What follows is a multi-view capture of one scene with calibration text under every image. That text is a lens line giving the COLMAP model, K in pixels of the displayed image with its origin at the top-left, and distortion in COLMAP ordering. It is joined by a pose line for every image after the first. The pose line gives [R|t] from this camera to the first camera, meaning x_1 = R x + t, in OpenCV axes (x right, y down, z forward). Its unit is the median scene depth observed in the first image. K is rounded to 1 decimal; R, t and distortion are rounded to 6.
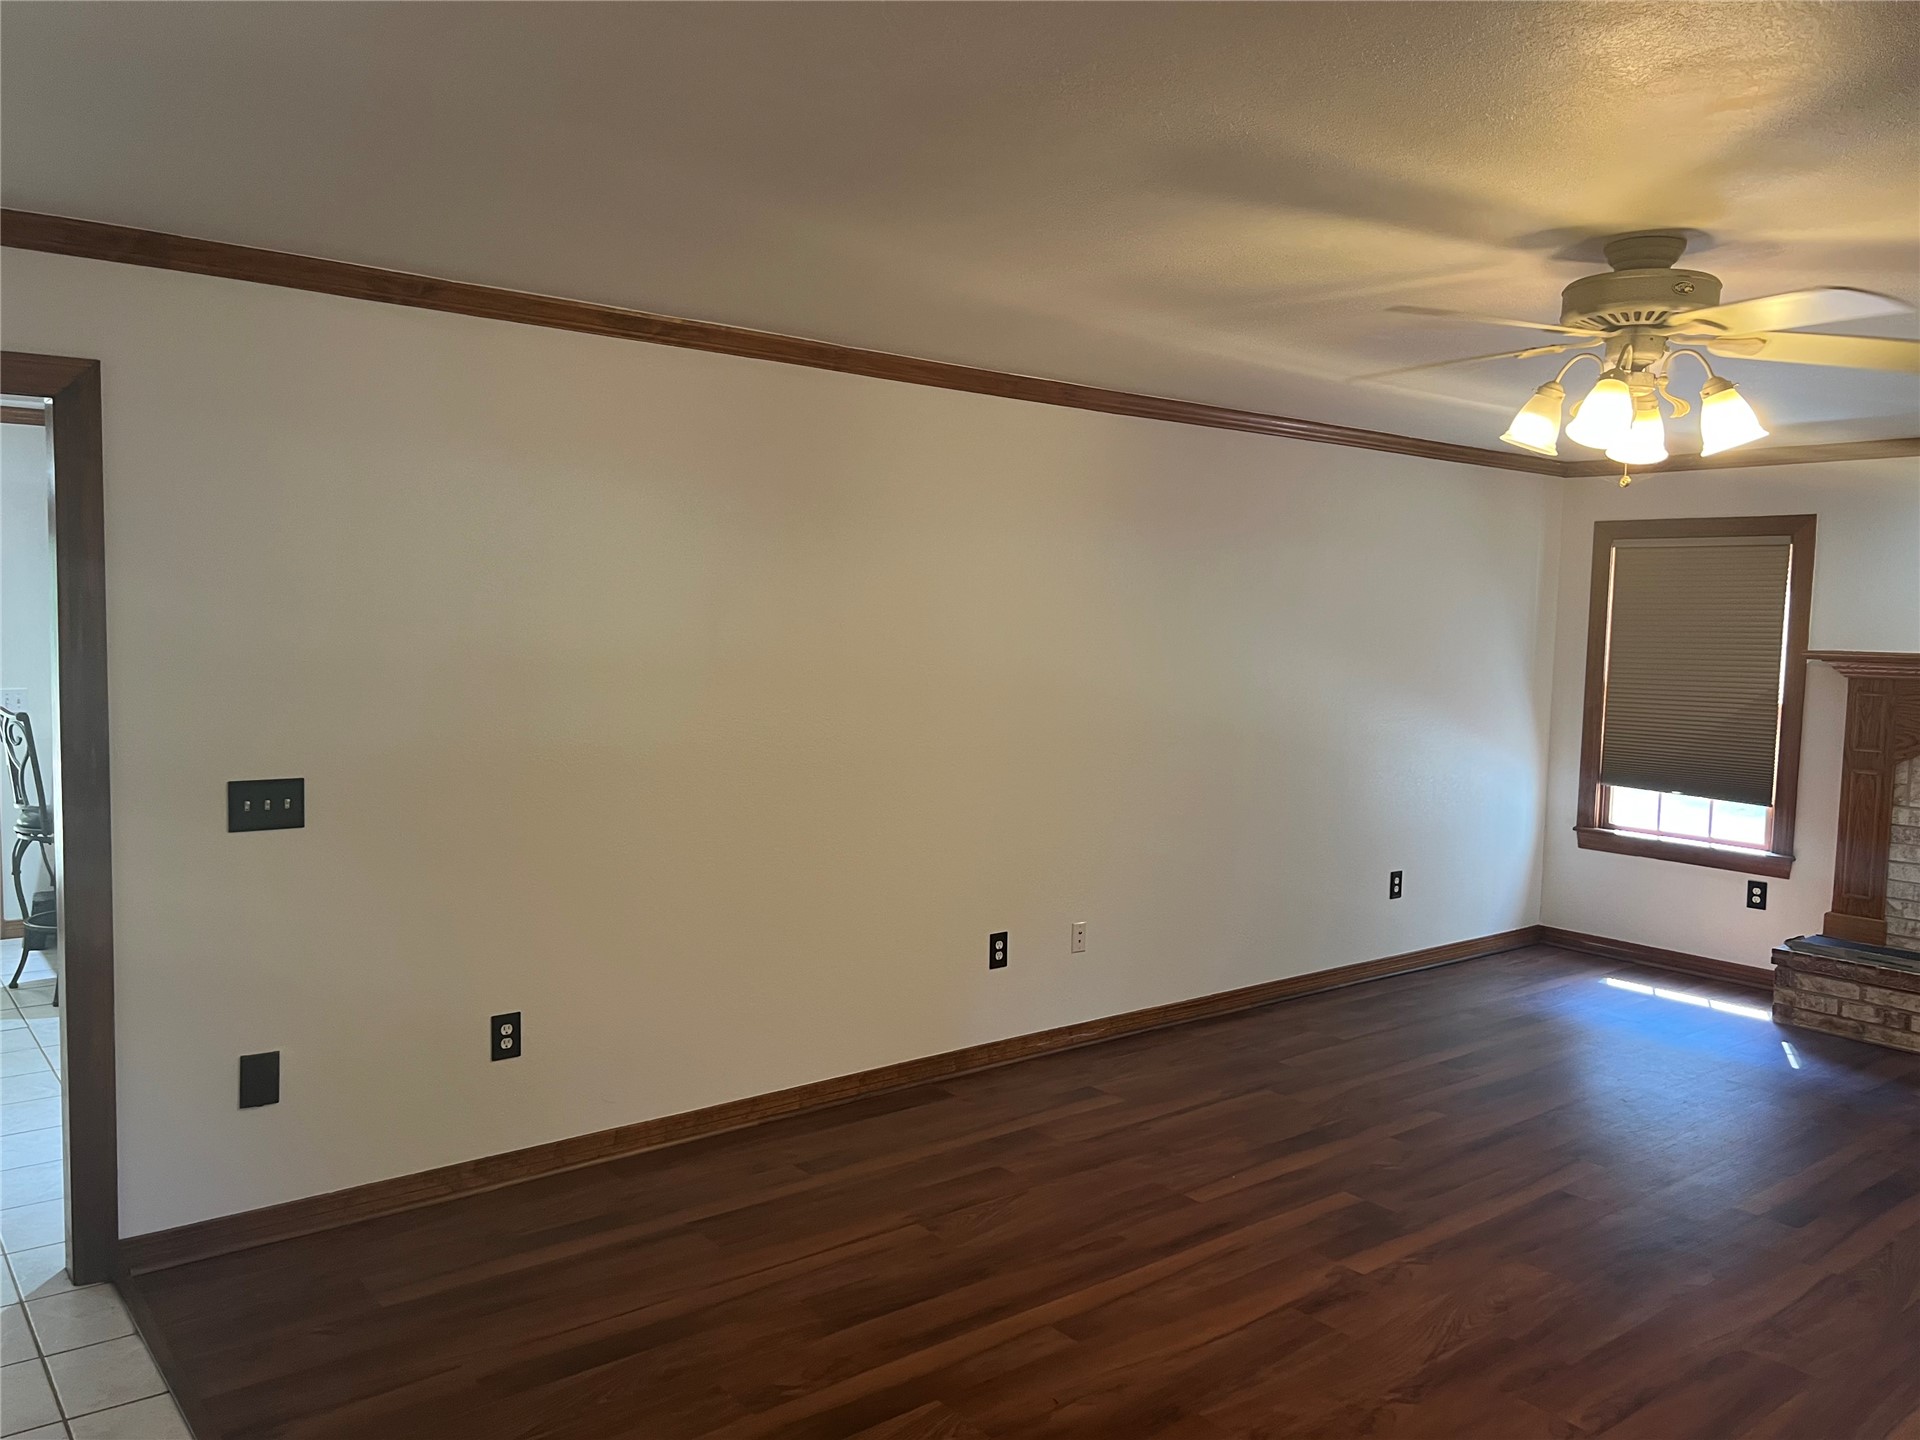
lens RADIAL K [[1451.5, 0, 954.3], [0, 1451.5, 720.0], [0, 0, 1]] dist [0.084343, -0.095447]
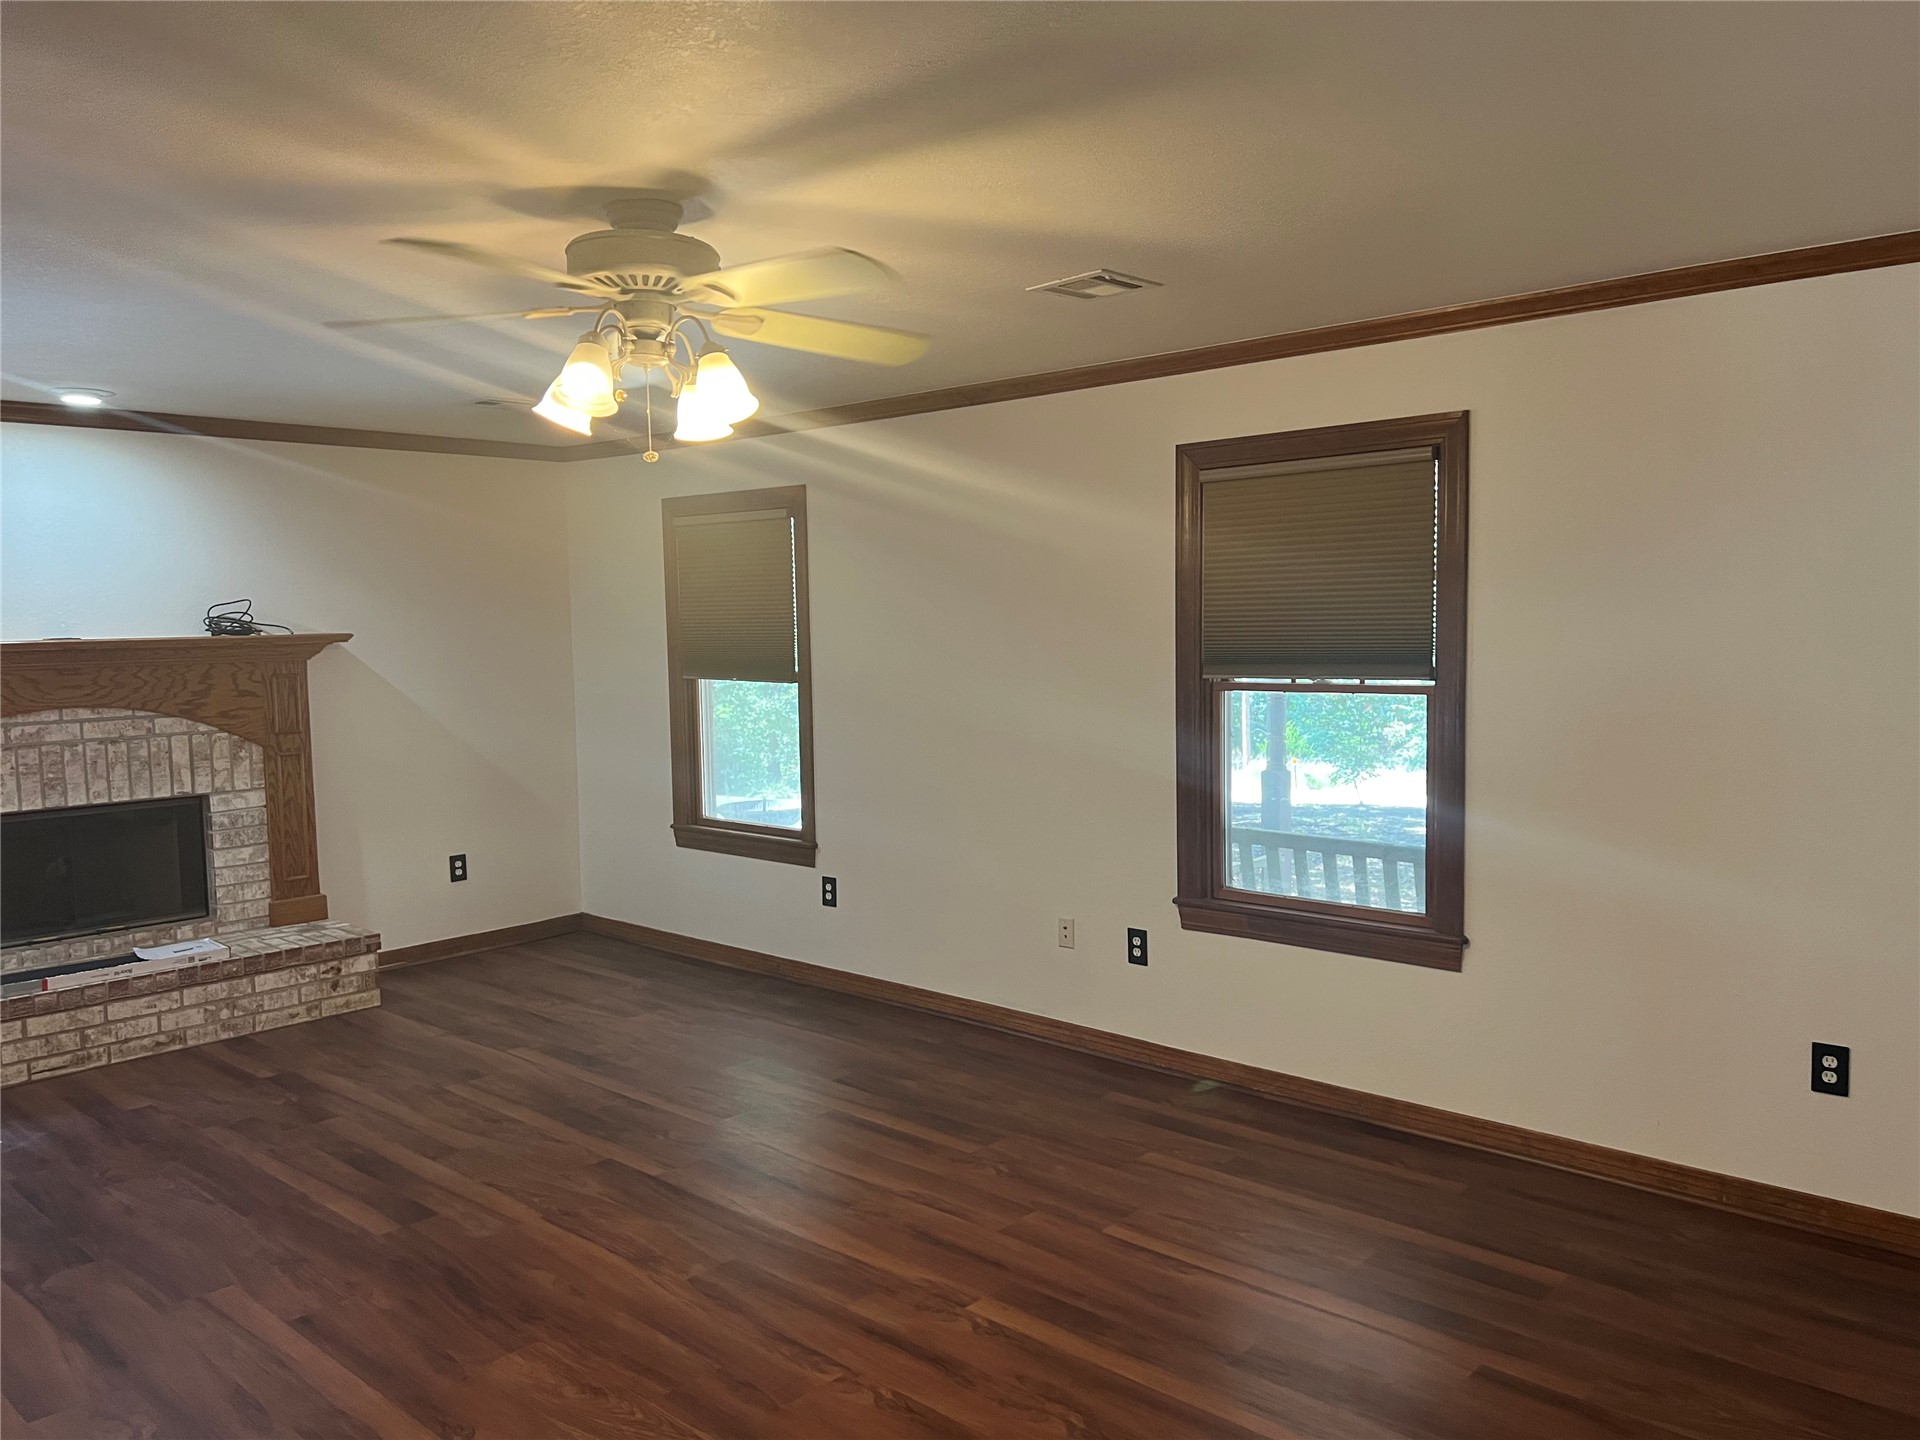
lens RADIAL K [[1451.5, 0, 954.3], [0, 1451.5, 720.0], [0, 0, 1]] dist [0.084343, -0.095447]
pose [[-0.162737, -0.093249, 0.982253, -0.353894], [0.076570, 0.991328, 0.106796, -0.055018], [-0.983694, 0.092591, -0.154185, 0.639766]]
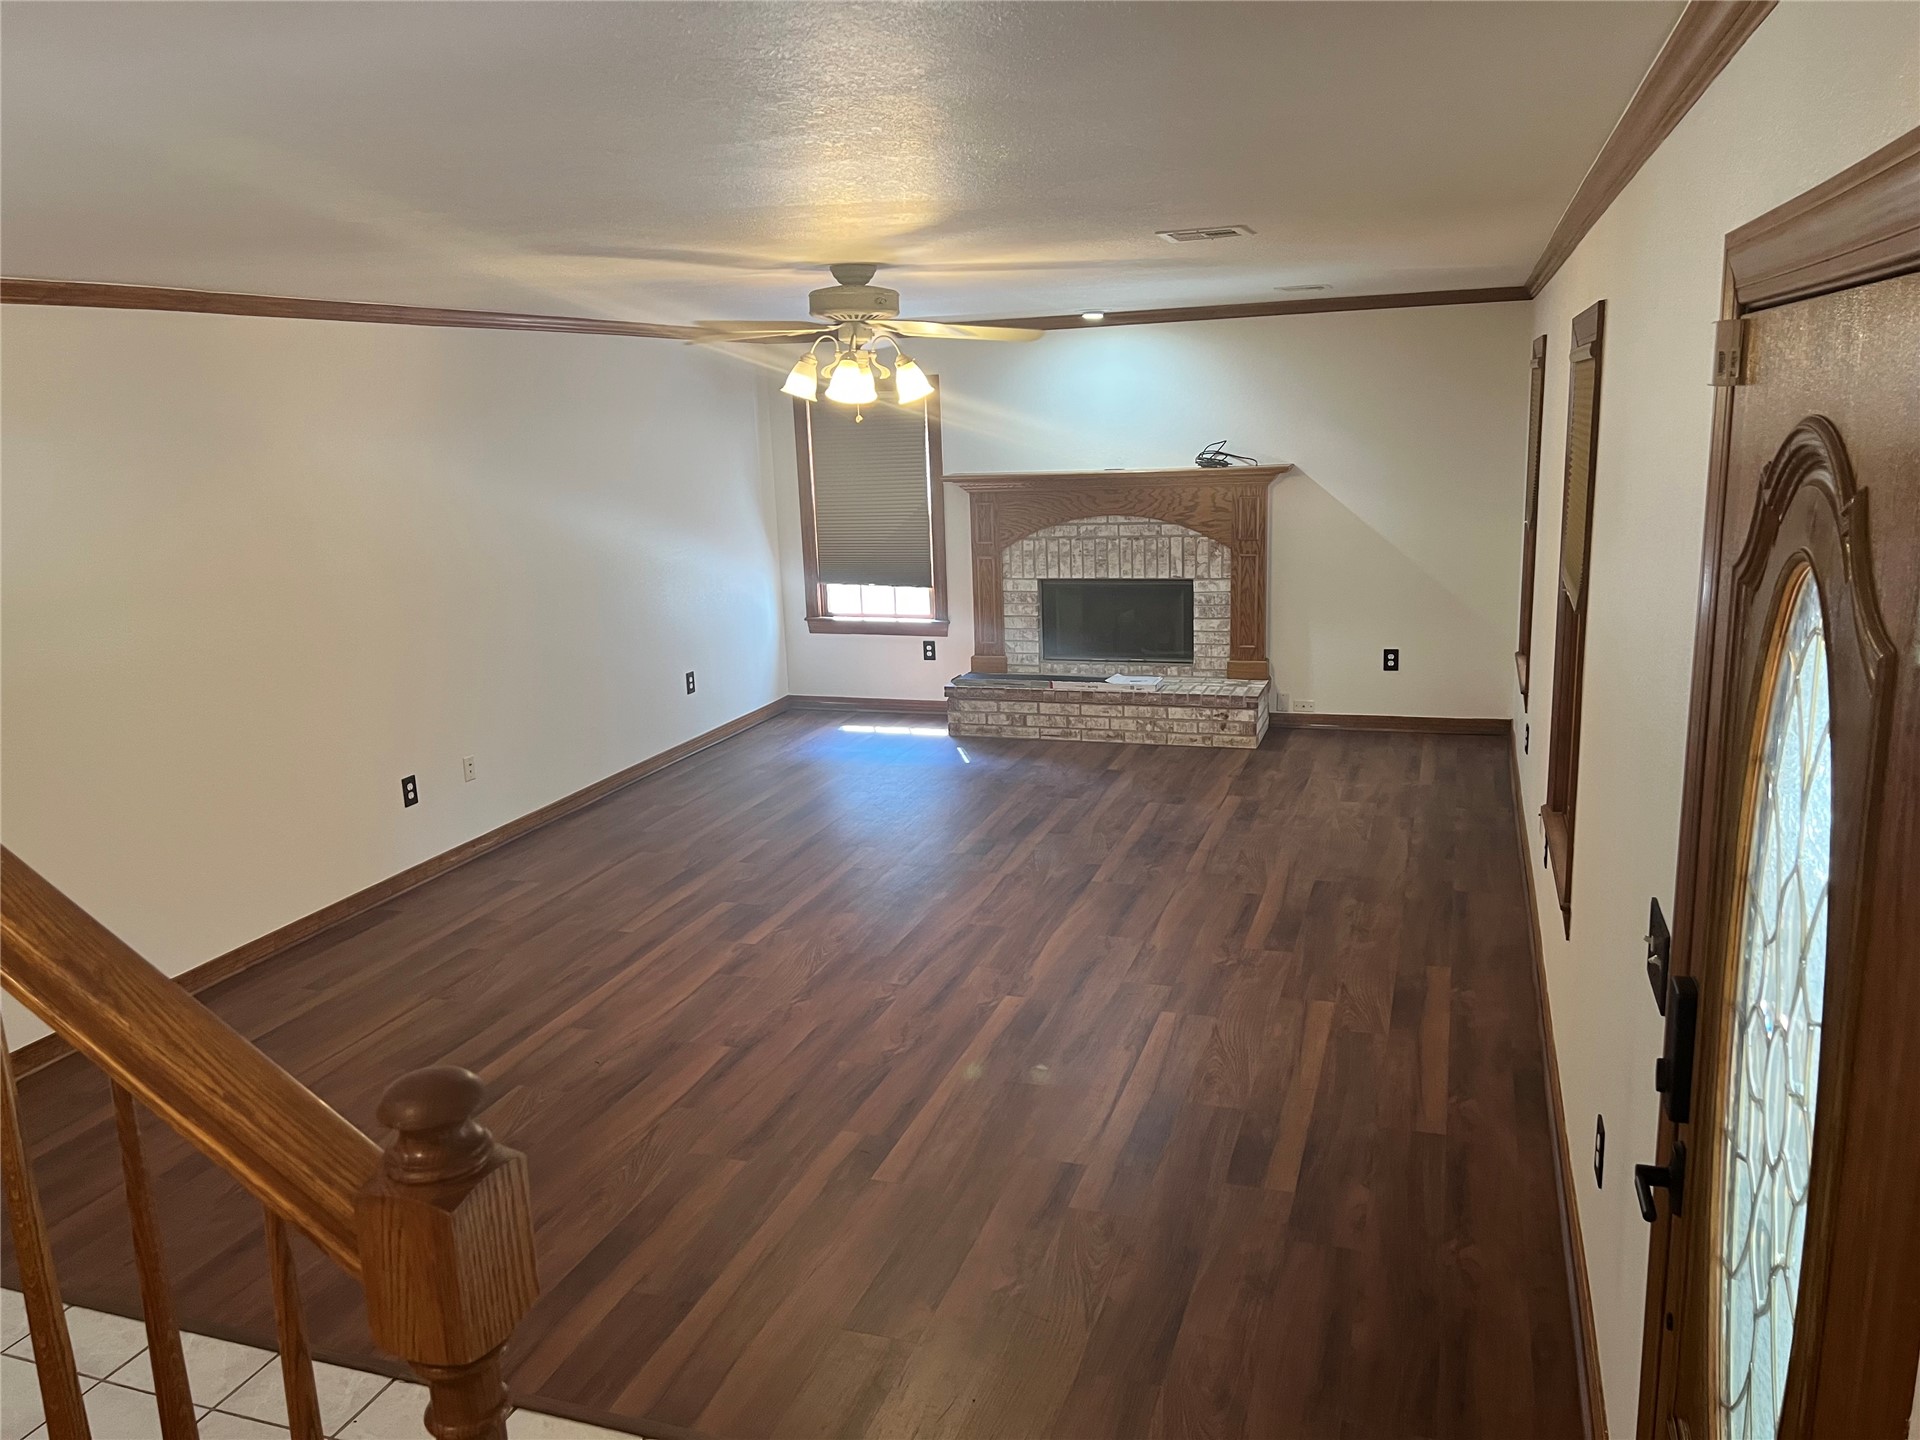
lens RADIAL K [[1451.5, 0, 954.3], [0, 1451.5, 720.0], [0, 0, 1]] dist [0.084343, -0.095447]
pose [[0.848578, -0.167944, 0.501707, -0.200059], [0.094703, 0.981182, 0.168266, -0.065415], [-0.520525, -0.095274, 0.848514, -0.278619]]
